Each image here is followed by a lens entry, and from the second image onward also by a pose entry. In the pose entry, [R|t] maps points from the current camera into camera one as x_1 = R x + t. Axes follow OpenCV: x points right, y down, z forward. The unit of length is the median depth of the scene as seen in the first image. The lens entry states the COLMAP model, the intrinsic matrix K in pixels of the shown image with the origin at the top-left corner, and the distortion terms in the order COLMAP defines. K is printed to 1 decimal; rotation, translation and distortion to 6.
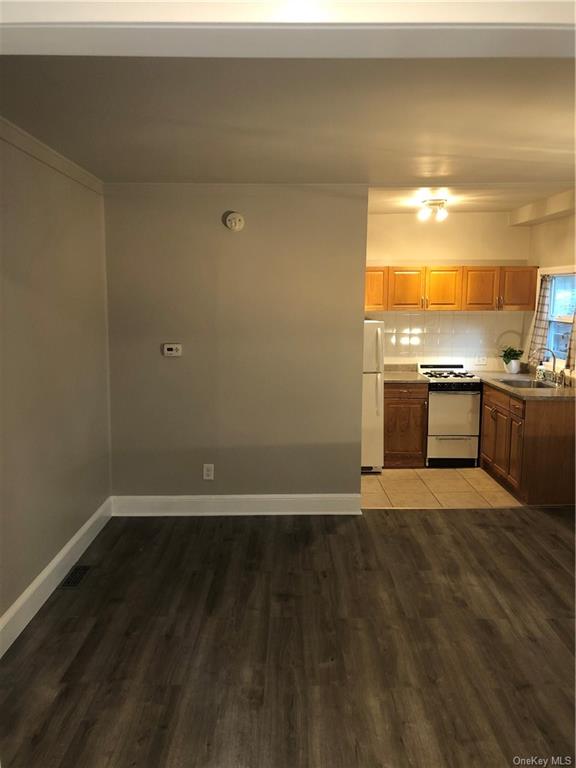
lens RADIAL K [[643.5, 0, 288.0], [0, 643.5, 384.0], [0, 0, 1]] dist [0.059318, -0.012684]
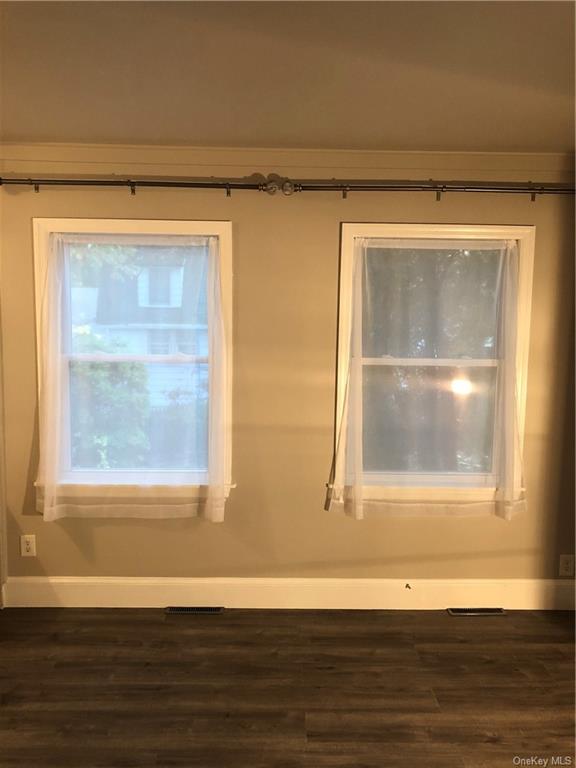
lens RADIAL K [[617.2, 0, 288.0], [0, 617.2, 384.0], [0, 0, 1]] dist [-0.000852, 0.001924]
pose [[-0.020369, -0.109483, 0.993780, -0.143865], [0.128282, 0.985484, 0.111199, -0.067698], [-0.991529, 0.129749, -0.006028, 0.555392]]
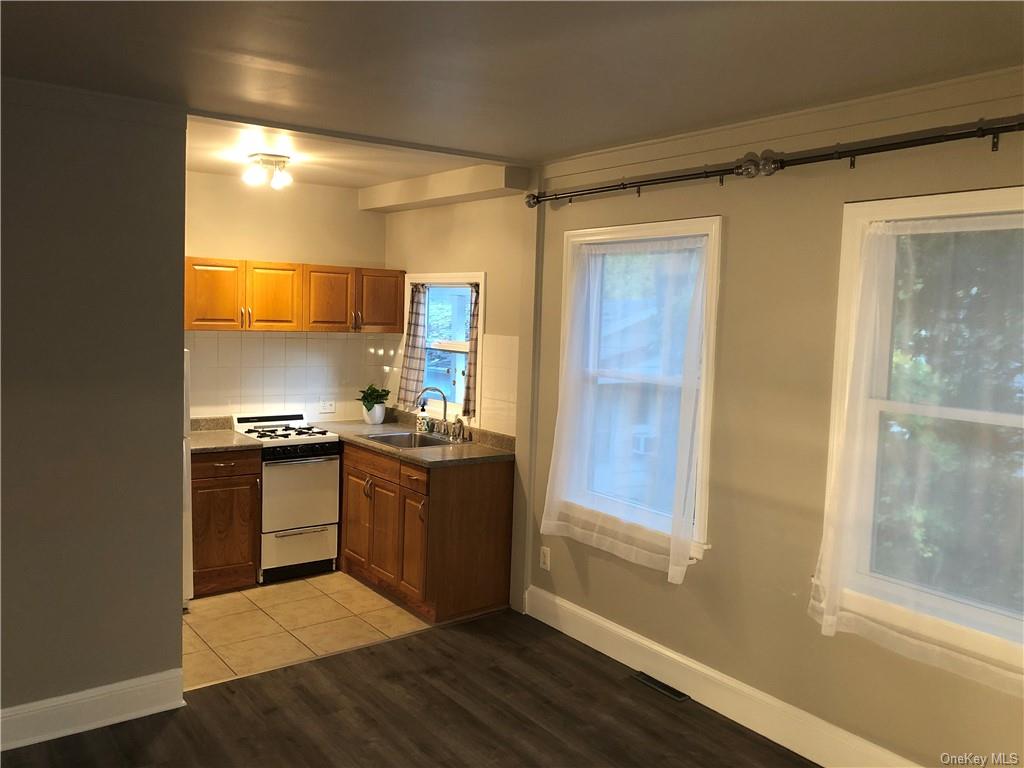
lens RADIAL K [[858.0, 0, 512.0], [0, 858.0, 384.0], [0, 0, 1]] dist [0.059318, -0.012684]
pose [[0.810349, -0.027959, 0.585280, -0.070065], [0.053300, 0.998237, -0.026109, -0.028509], [-0.583519, 0.052353, 0.810411, 0.187446]]
